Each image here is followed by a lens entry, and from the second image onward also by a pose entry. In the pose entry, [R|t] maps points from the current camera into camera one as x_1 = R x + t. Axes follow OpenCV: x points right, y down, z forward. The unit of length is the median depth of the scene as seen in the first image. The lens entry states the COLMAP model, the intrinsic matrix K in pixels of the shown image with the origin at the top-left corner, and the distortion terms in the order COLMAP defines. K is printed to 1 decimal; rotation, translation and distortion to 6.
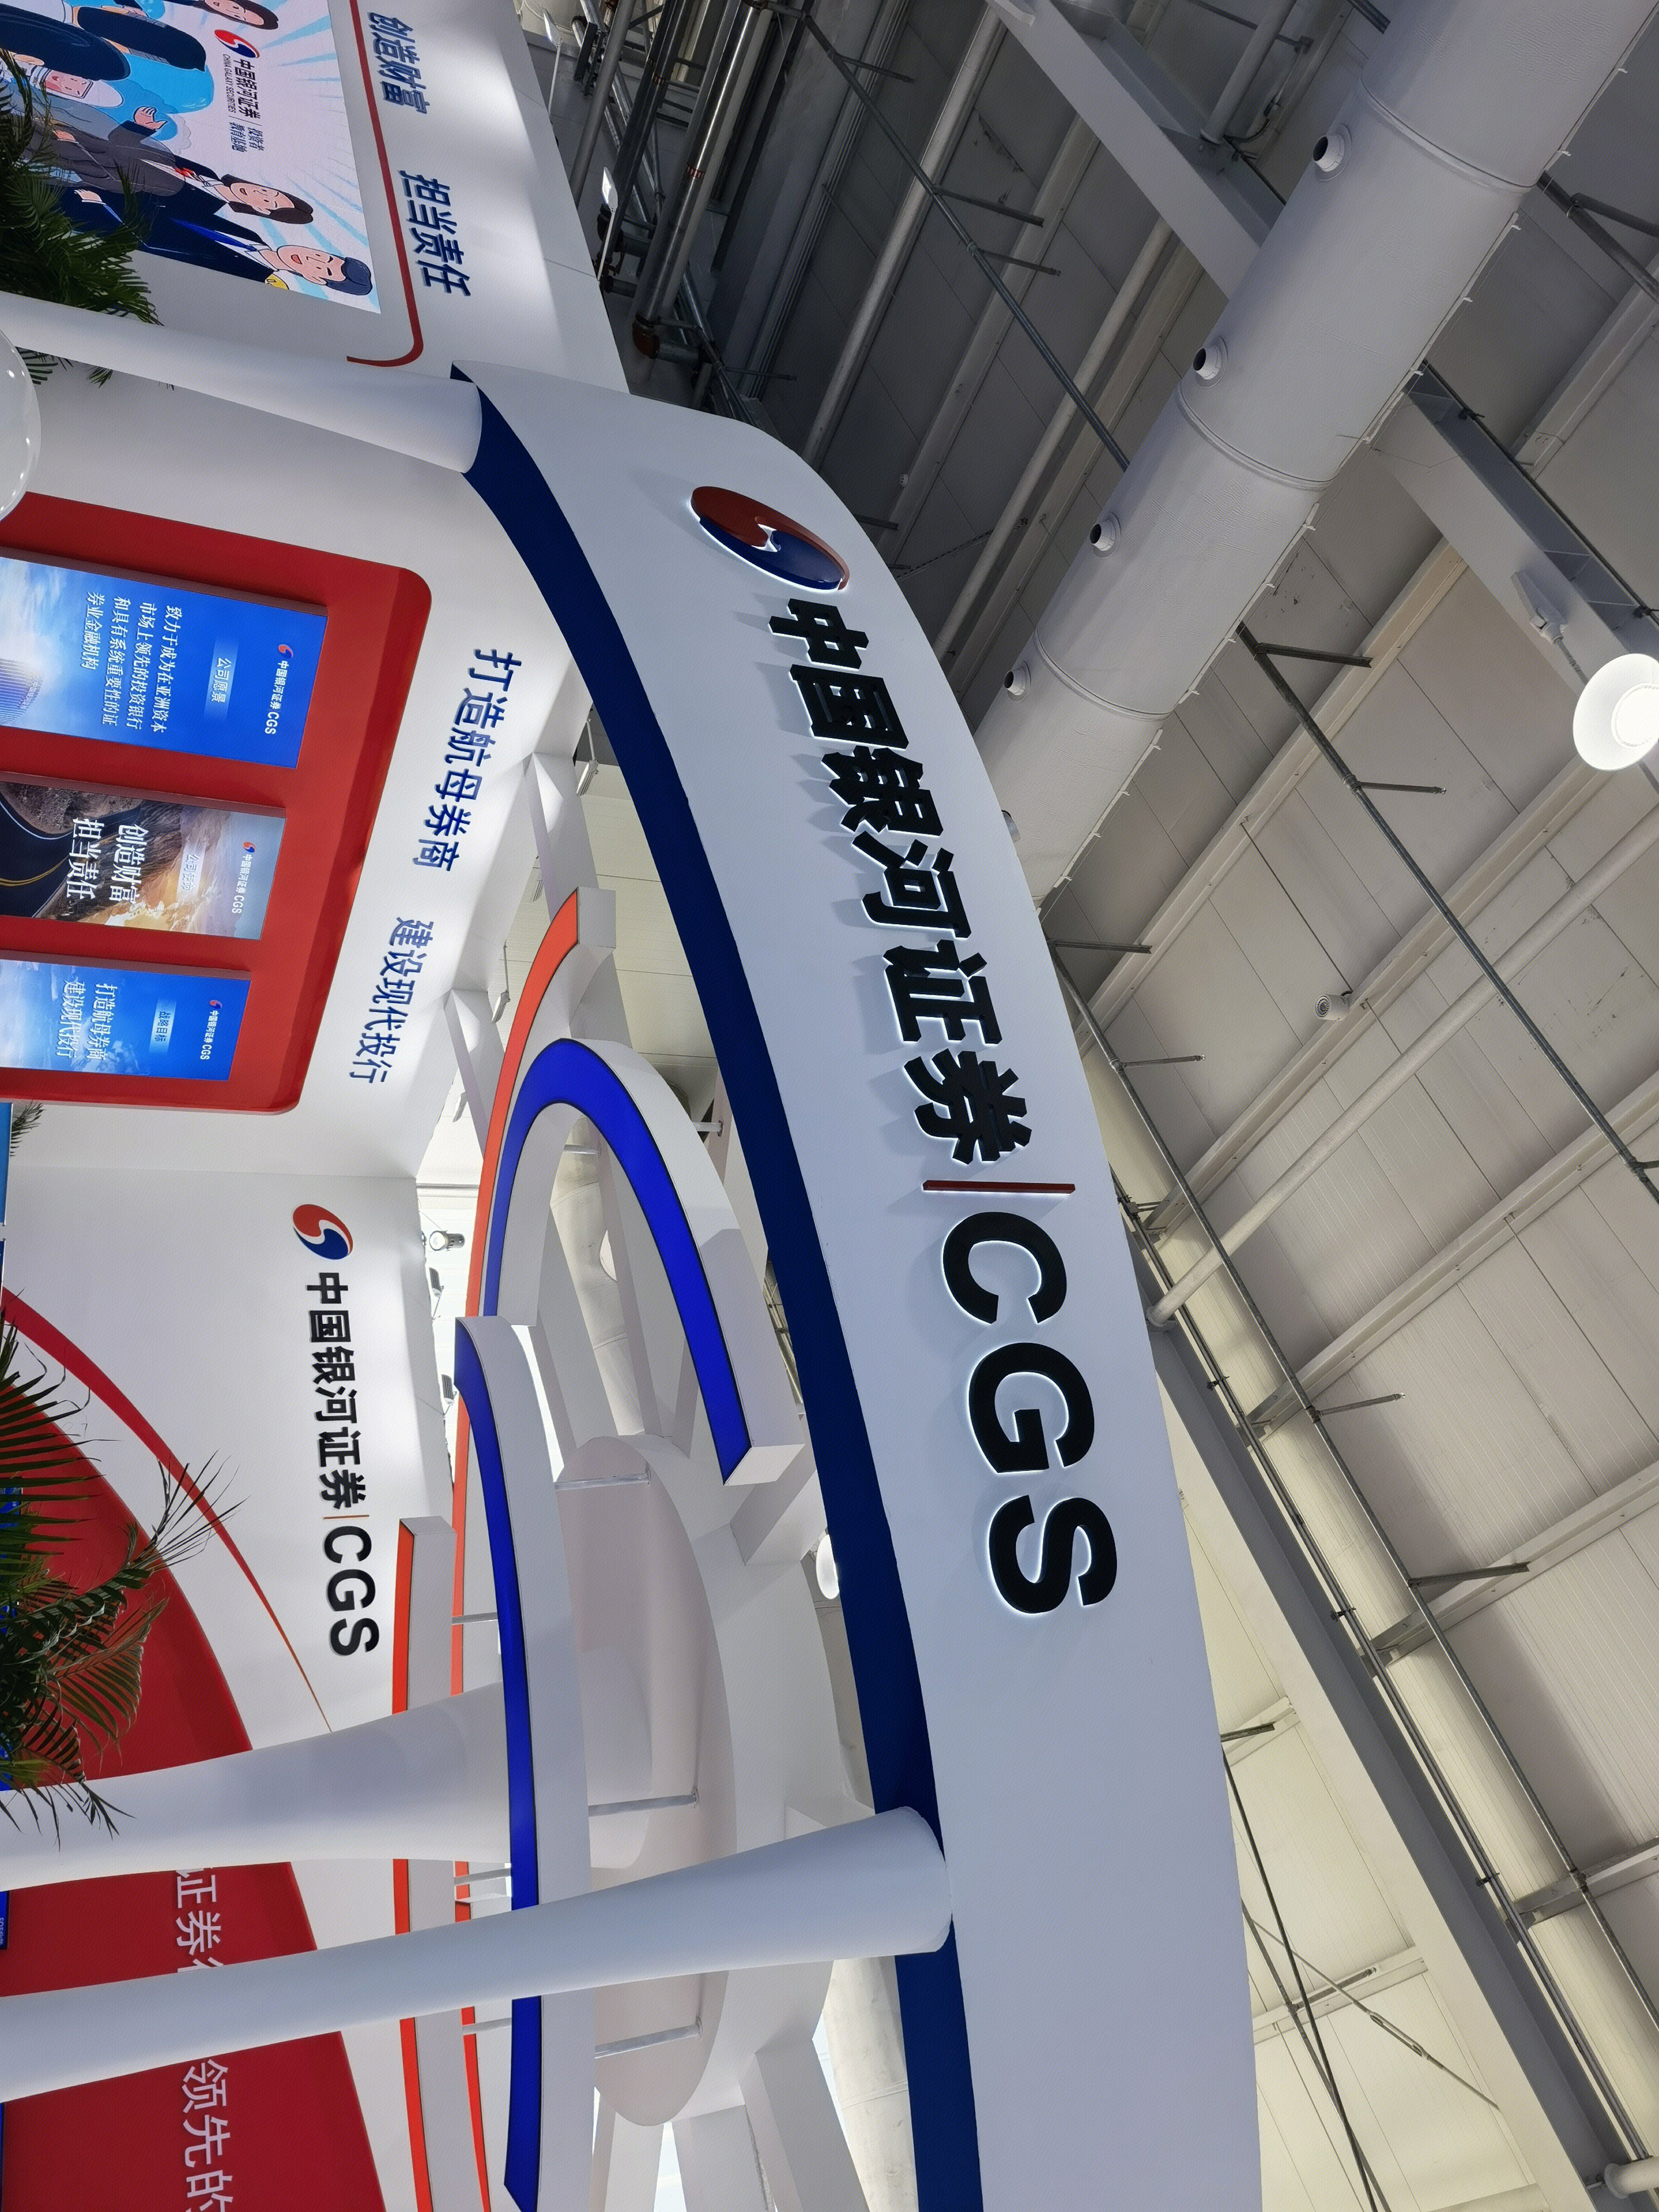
lens RADIAL K [[1700.1, 0, 811.2], [0, 1700.1, 1103.2], [0, 0, 1]] dist [0.084110, 0.003143]
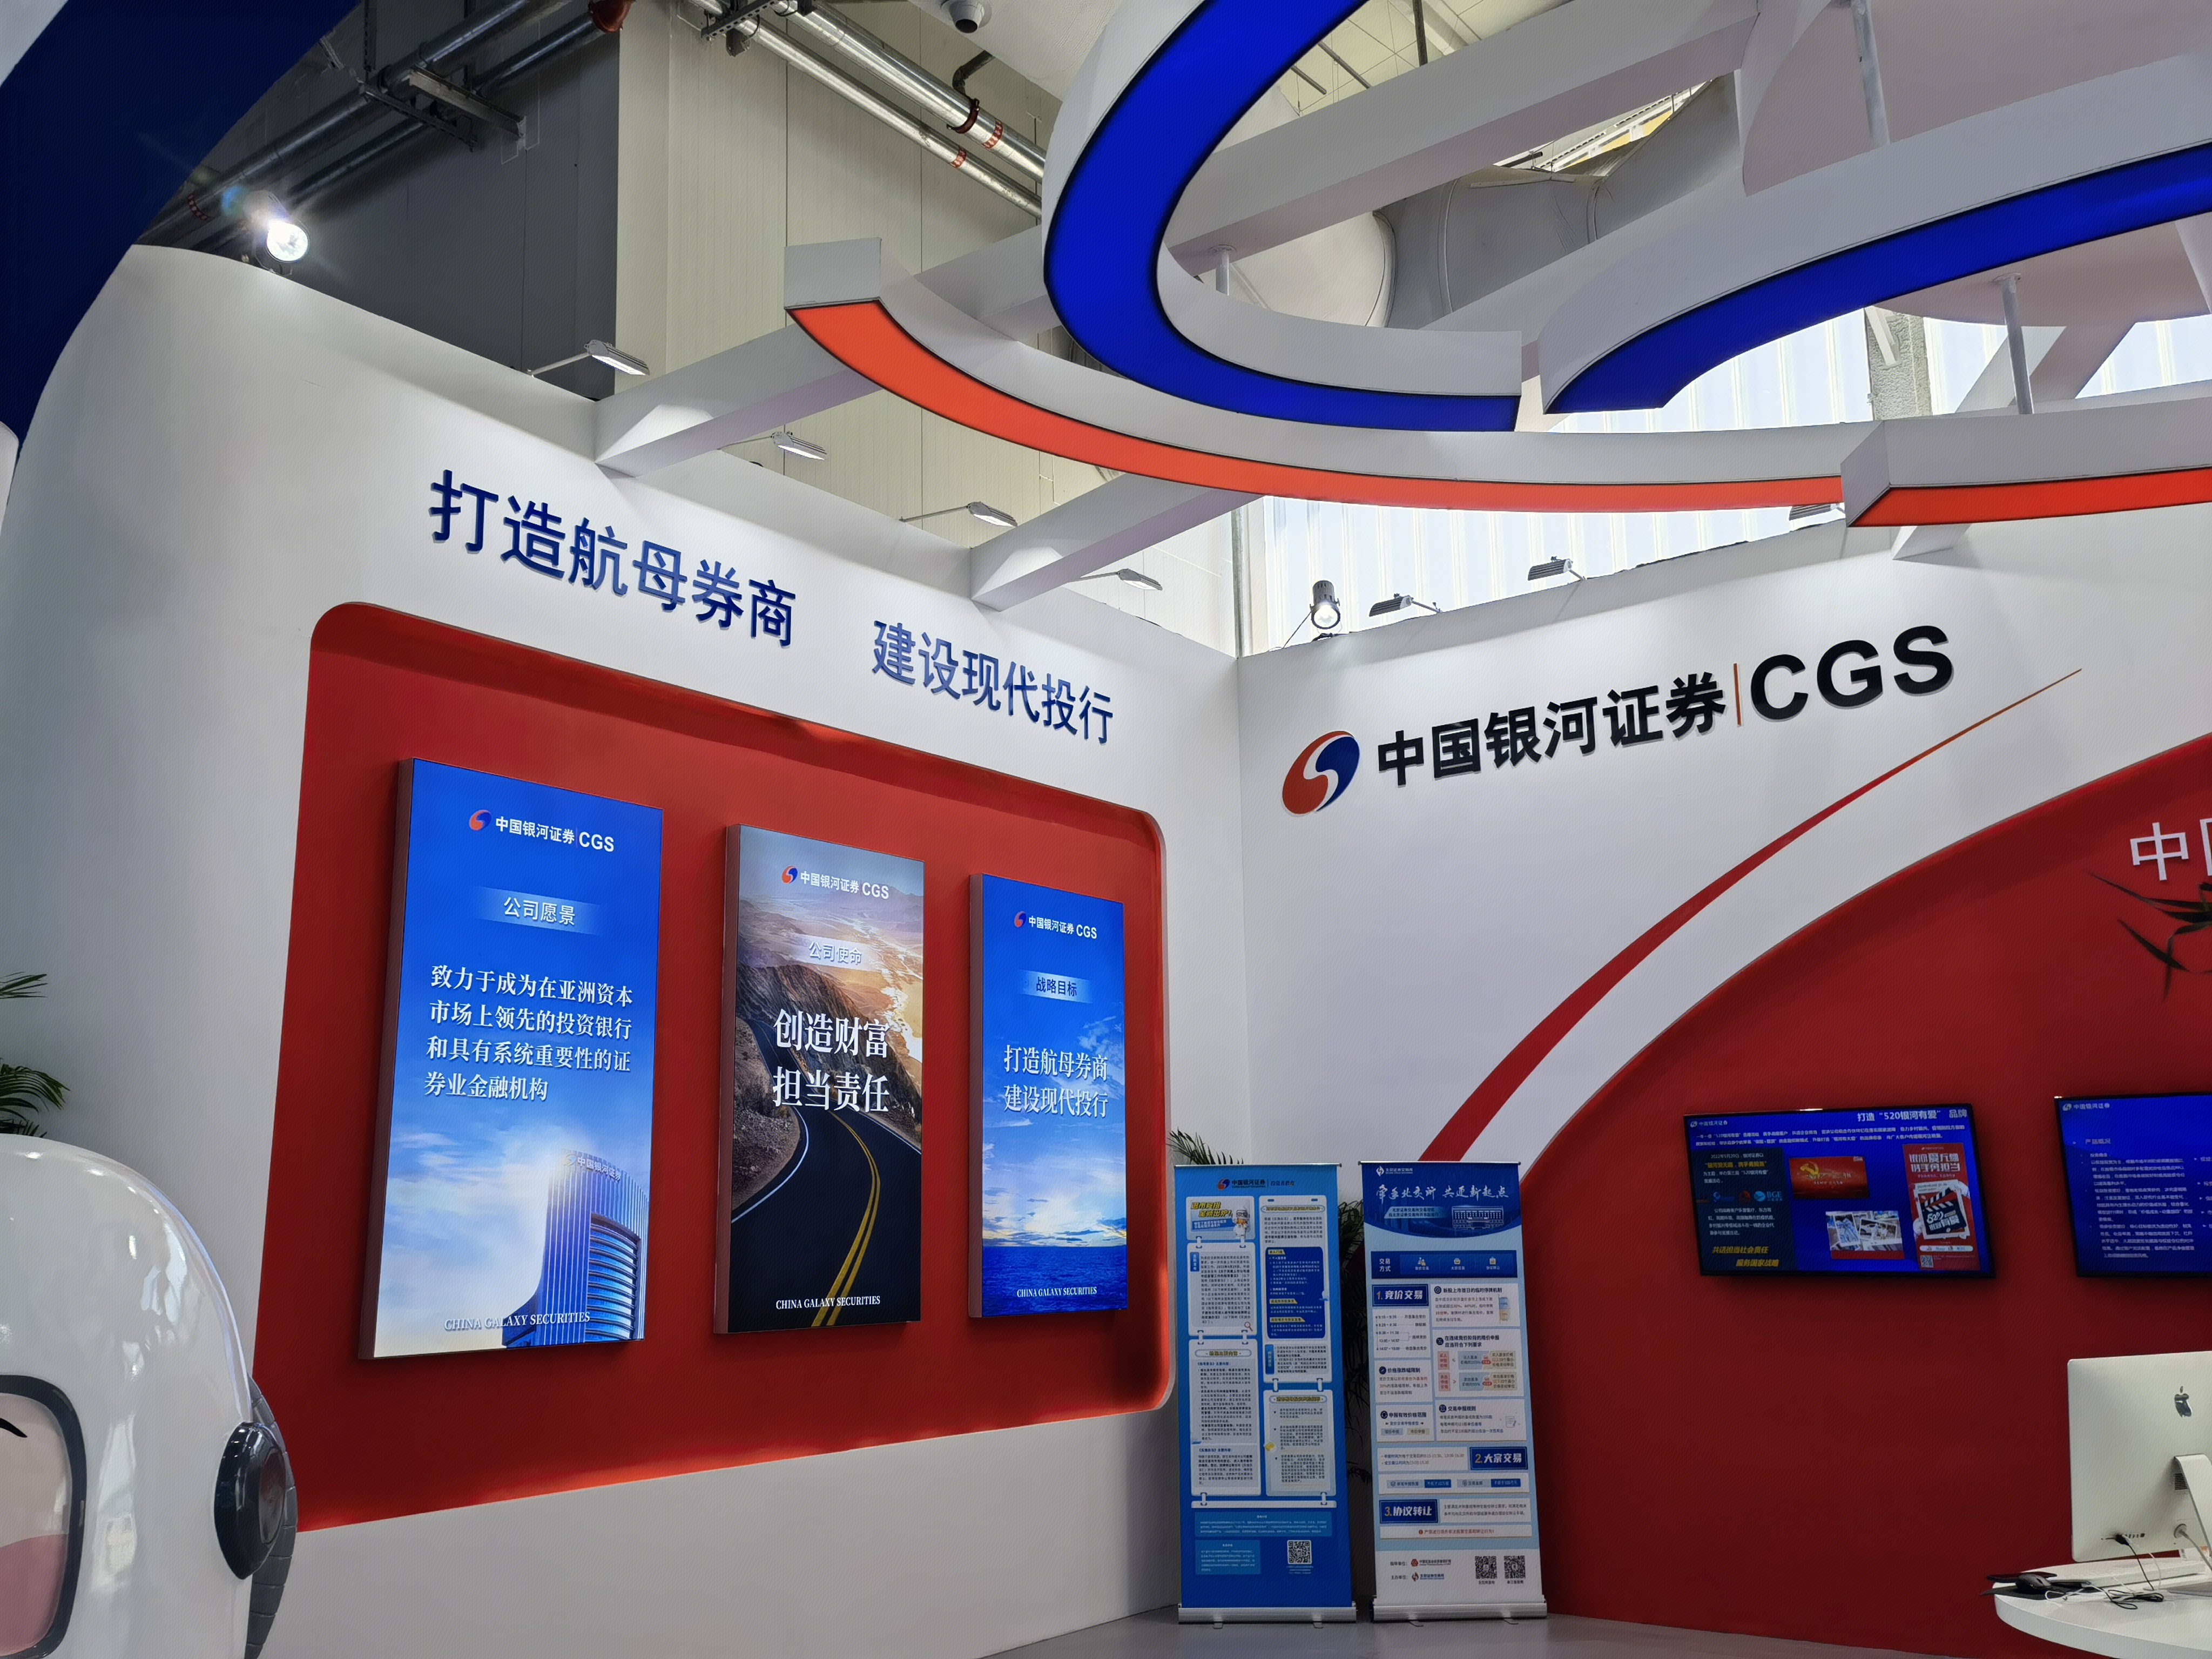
lens RADIAL K [[2074.7, 0, 1110.2], [0, 2074.7, 832.8], [0, 0, 1]] dist [0.061621, 0.000000]
pose [[-0.064119, -0.964956, -0.254458, -0.105727], [0.997788, -0.066468, 0.000634, -0.020334], [-0.017525, -0.253854, 0.967084, 0.194861]]
